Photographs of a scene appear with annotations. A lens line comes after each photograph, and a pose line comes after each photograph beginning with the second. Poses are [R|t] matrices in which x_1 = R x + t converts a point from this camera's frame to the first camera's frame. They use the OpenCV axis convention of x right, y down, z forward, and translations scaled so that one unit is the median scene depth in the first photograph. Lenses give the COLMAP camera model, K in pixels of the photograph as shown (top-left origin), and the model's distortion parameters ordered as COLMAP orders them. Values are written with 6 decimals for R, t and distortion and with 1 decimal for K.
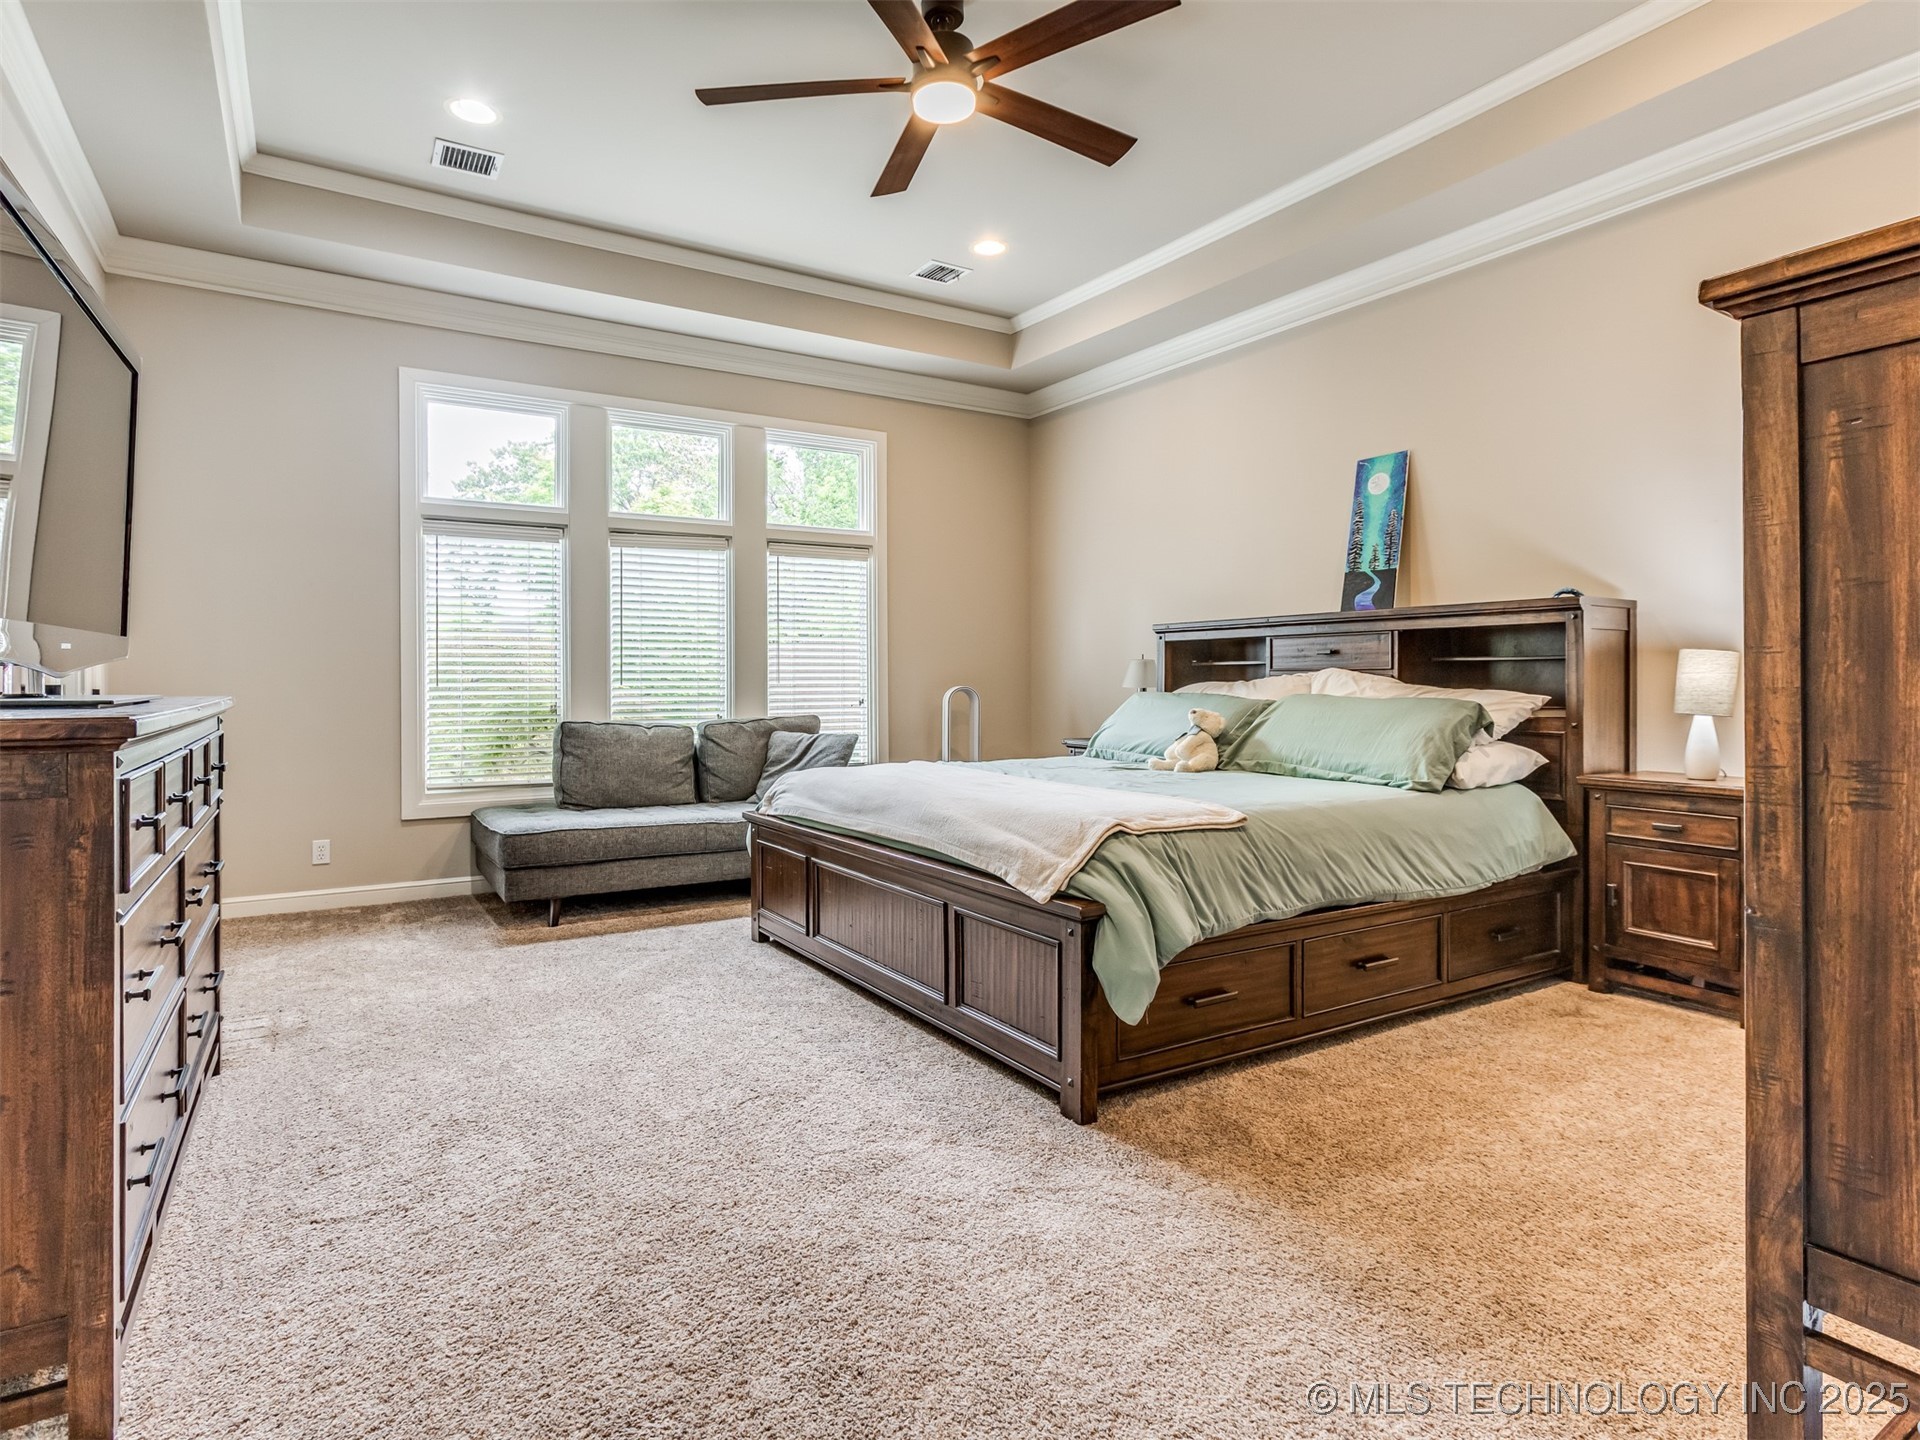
lens RADIAL K [[966.4, 0, 954.1], [0, 966.4, 707.9], [0, 0, 1]] dist [-0.022818, 0.009871]
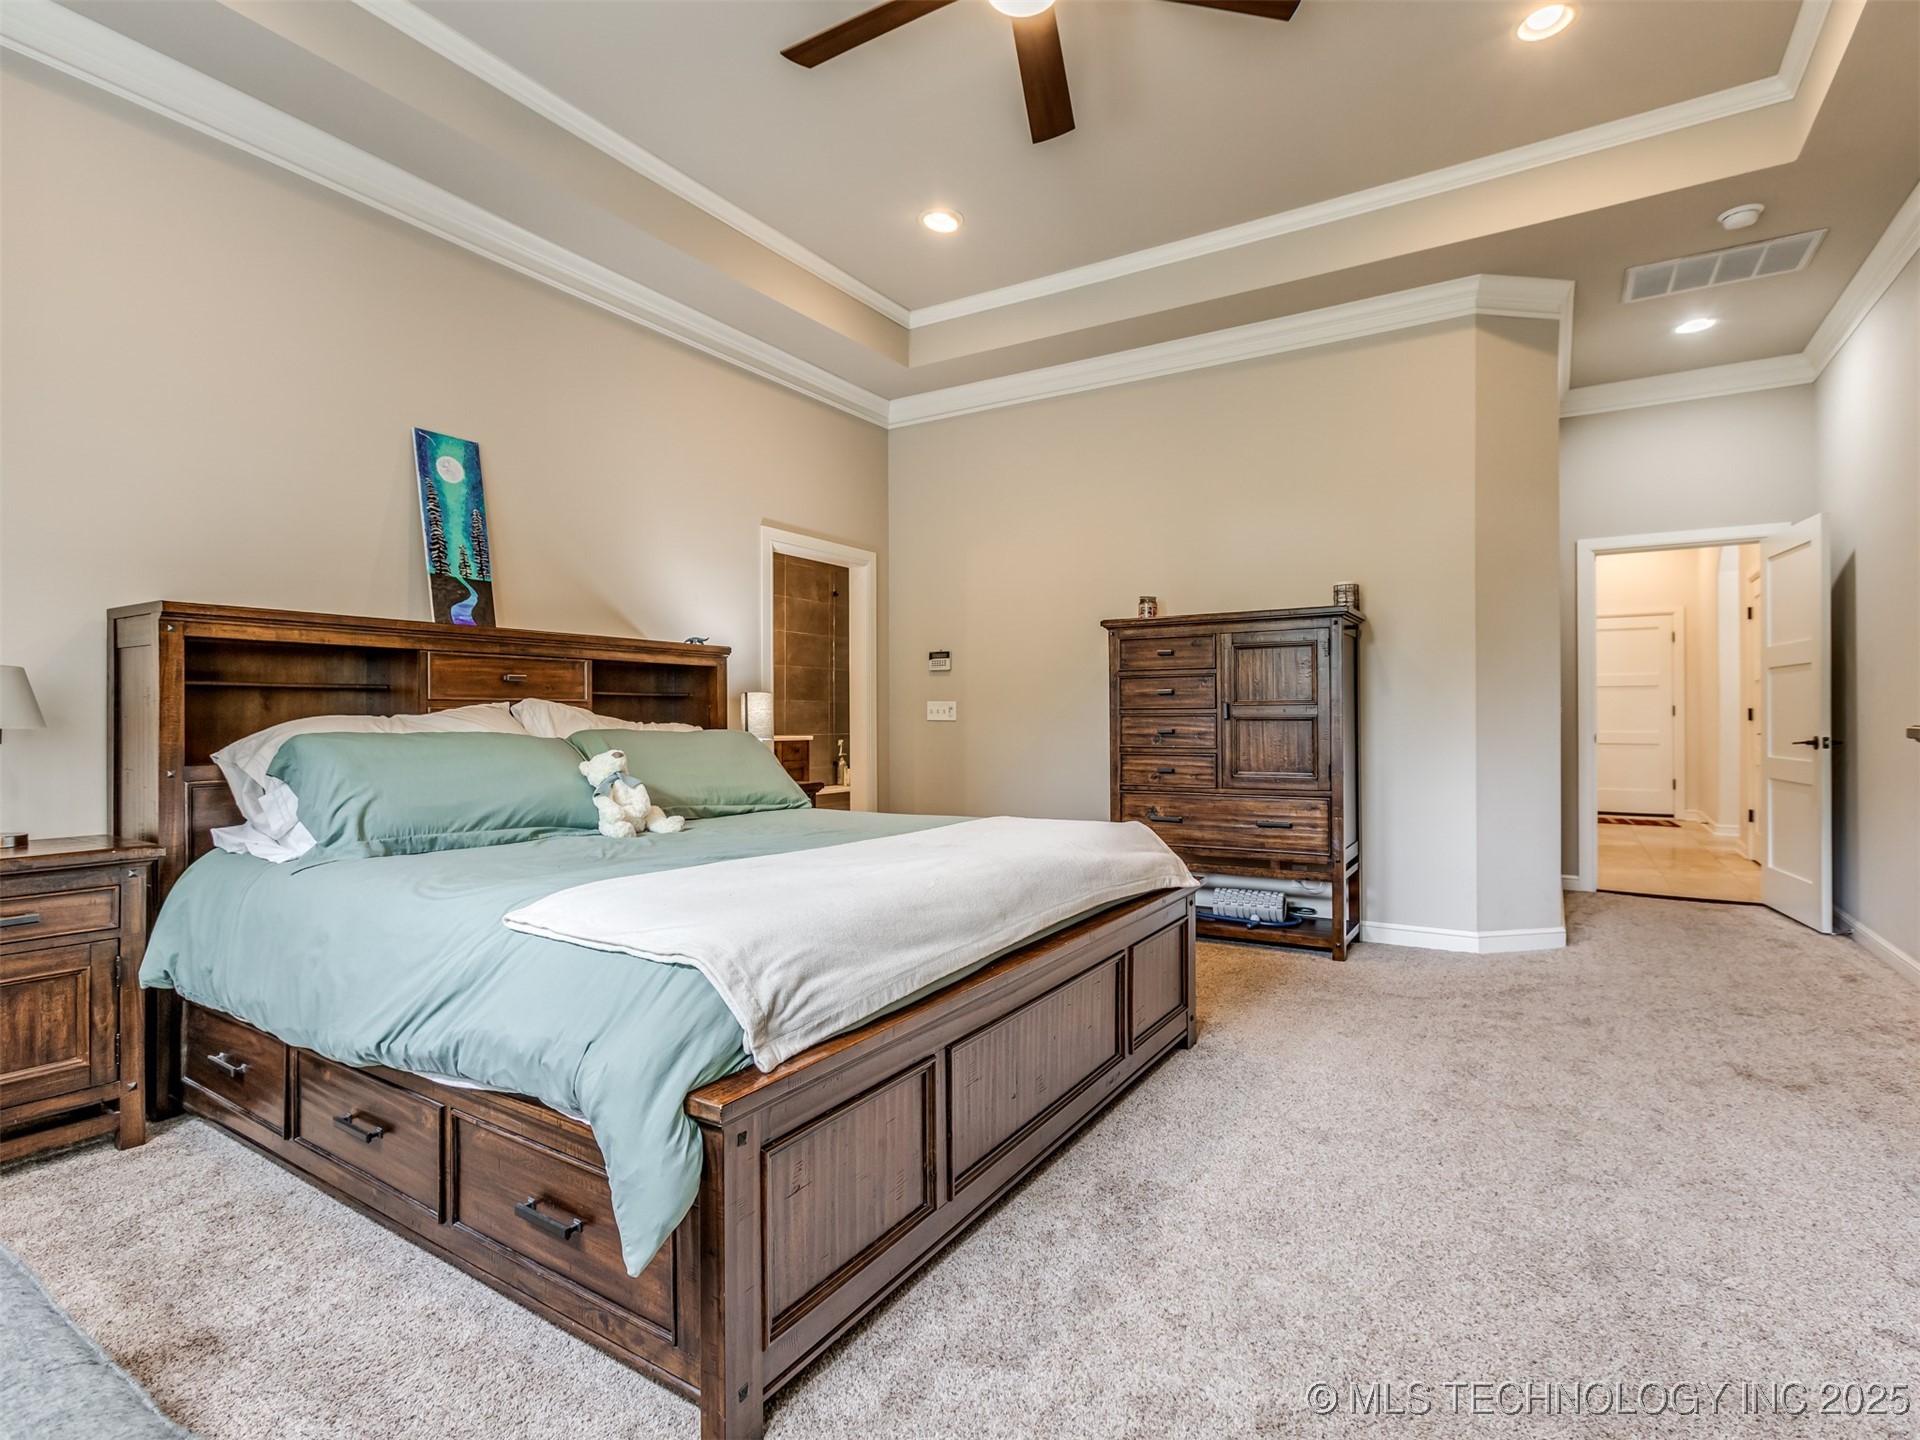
lens RADIAL K [[966.4, 0, 954.1], [0, 966.4, 707.9], [0, 0, 1]] dist [-0.022818, 0.009871]
pose [[-0.412895, 0.021173, 0.910533, -0.462981], [0.039167, 0.999218, -0.005474, -0.014176], [-0.909936, 0.033402, -0.413401, 0.966204]]
